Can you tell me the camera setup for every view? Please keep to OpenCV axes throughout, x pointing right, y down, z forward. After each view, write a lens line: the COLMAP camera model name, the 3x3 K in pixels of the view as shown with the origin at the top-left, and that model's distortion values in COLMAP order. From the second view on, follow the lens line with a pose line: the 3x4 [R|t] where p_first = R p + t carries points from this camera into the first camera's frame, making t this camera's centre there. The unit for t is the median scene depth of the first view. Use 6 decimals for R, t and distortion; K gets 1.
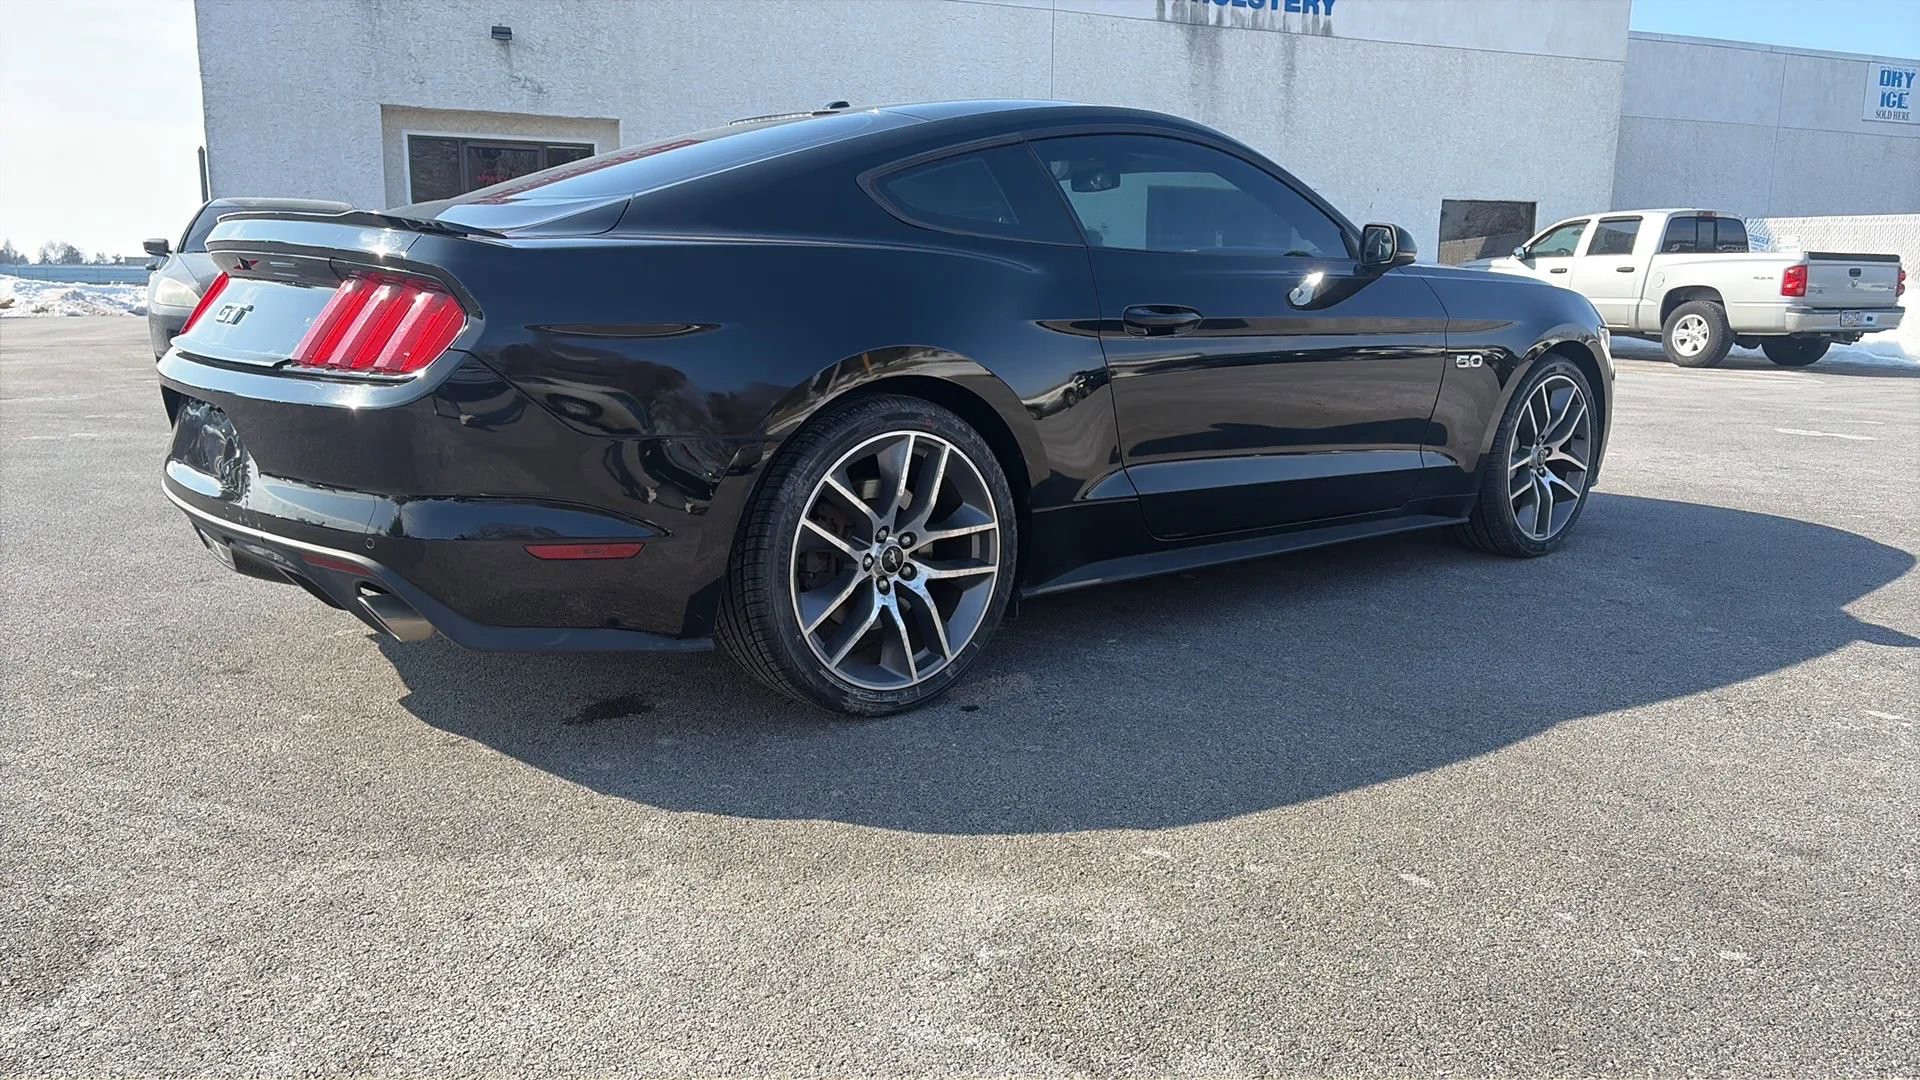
lens RADIAL K [[1382.5, 0, 956.6], [0, 1382.5, 537.9], [0, 0, 1]] dist [0.053459, -0.053597]
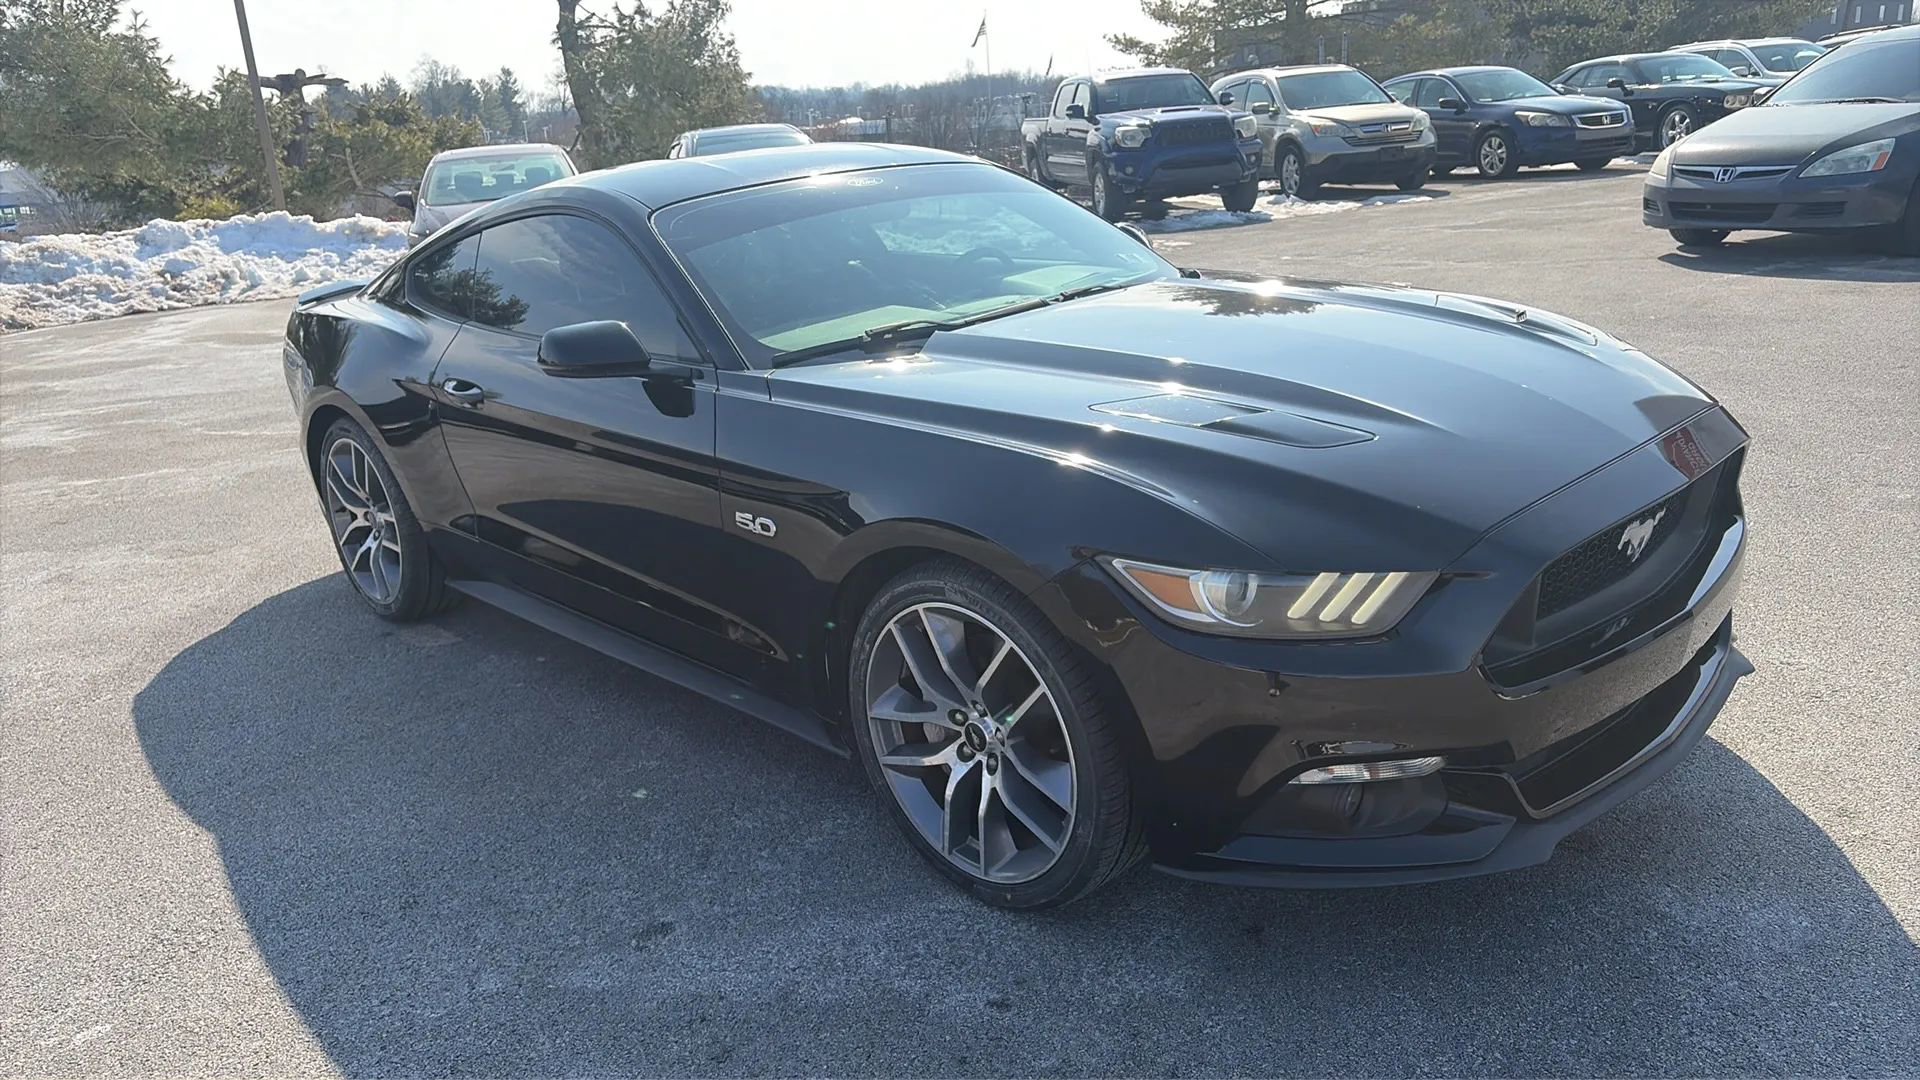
lens RADIAL K [[1382.5, 0, 937.8], [0, 1382.5, 562.1], [0, 0, 1]] dist [0.053459, -0.053597]
pose [[0.074318, 0.294531, -0.952748, 1.291581], [-0.112412, 0.951775, 0.285462, -0.393427], [0.990879, 0.085885, 0.103843, 1.276467]]
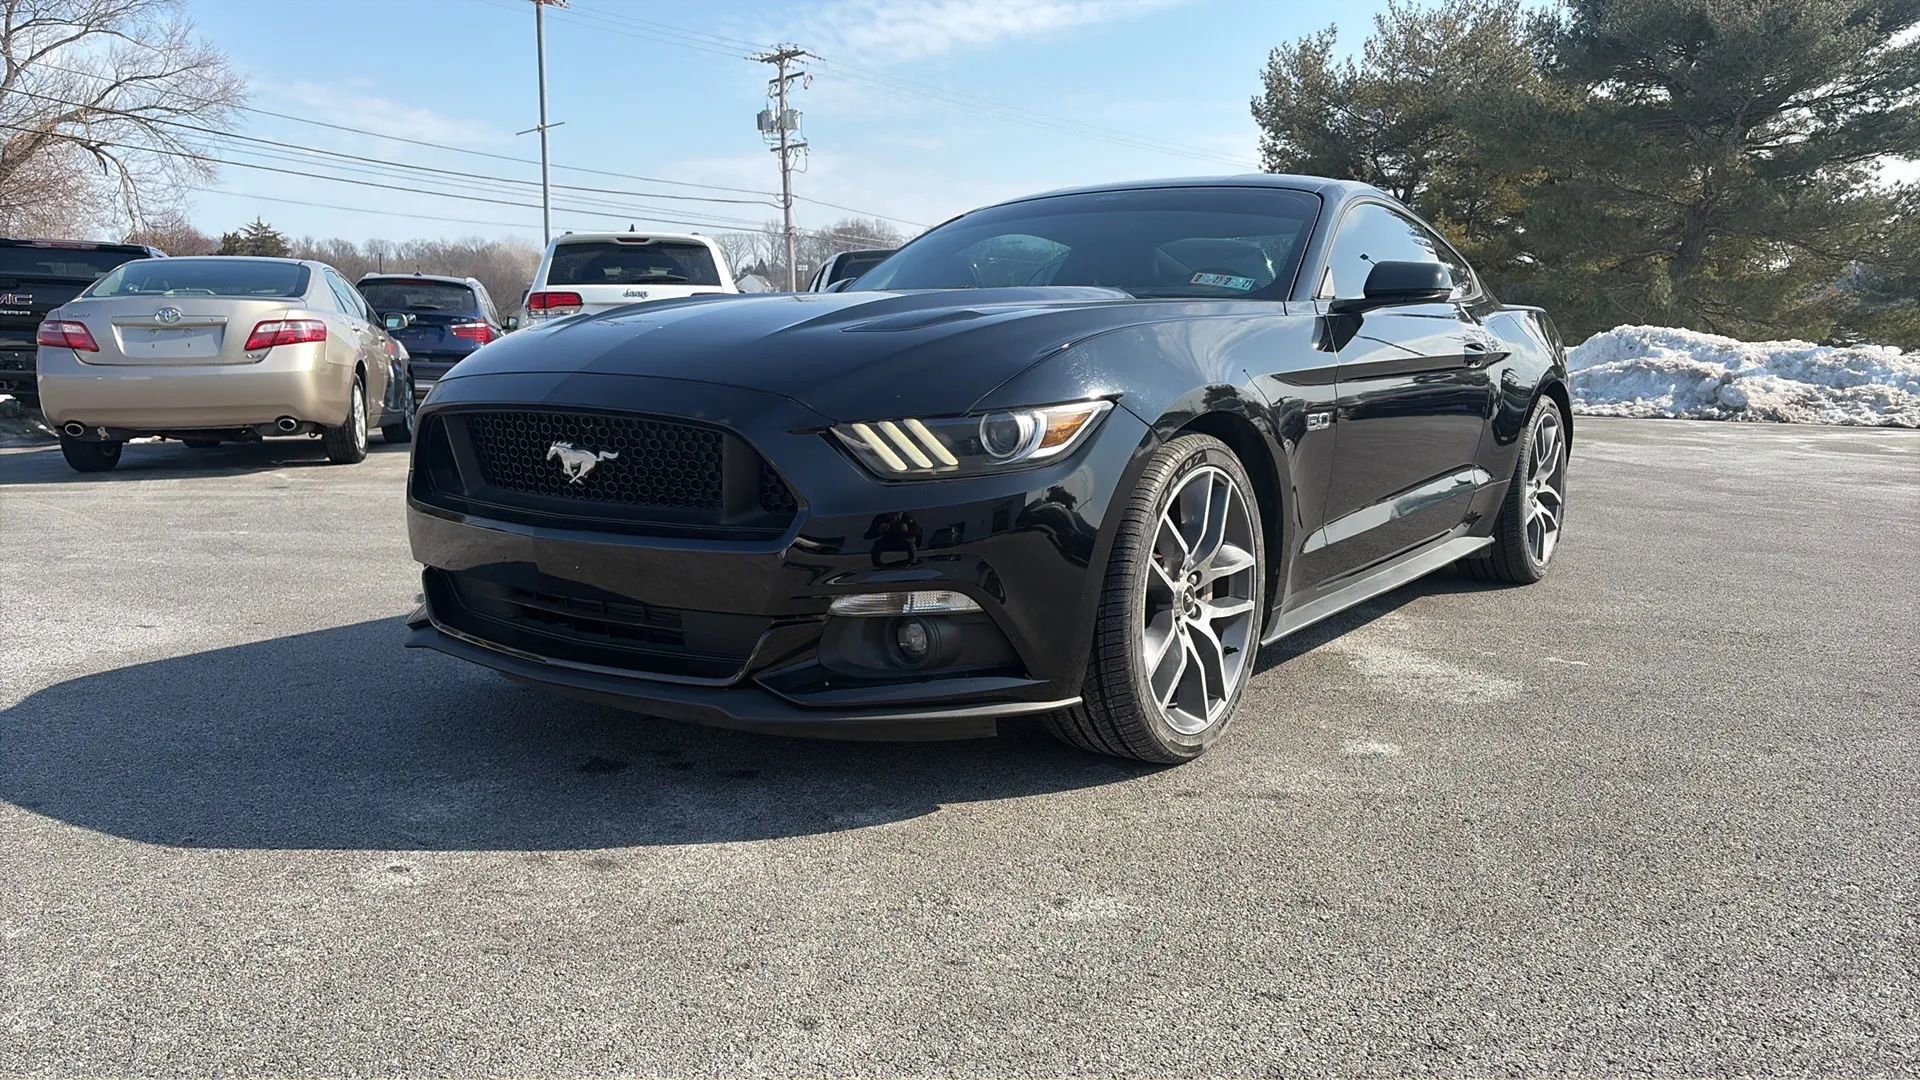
lens RADIAL K [[1382.5, 0, 960.0], [0, 1382.5, 535.5], [0, 0, 1]] dist [0.053459, -0.053597]
pose [[-0.964111, 0.015838, -0.265028, 0.603077], [-0.072981, 0.943957, 0.321898, -0.464523], [0.255273, 0.329687, -0.908924, 2.506381]]
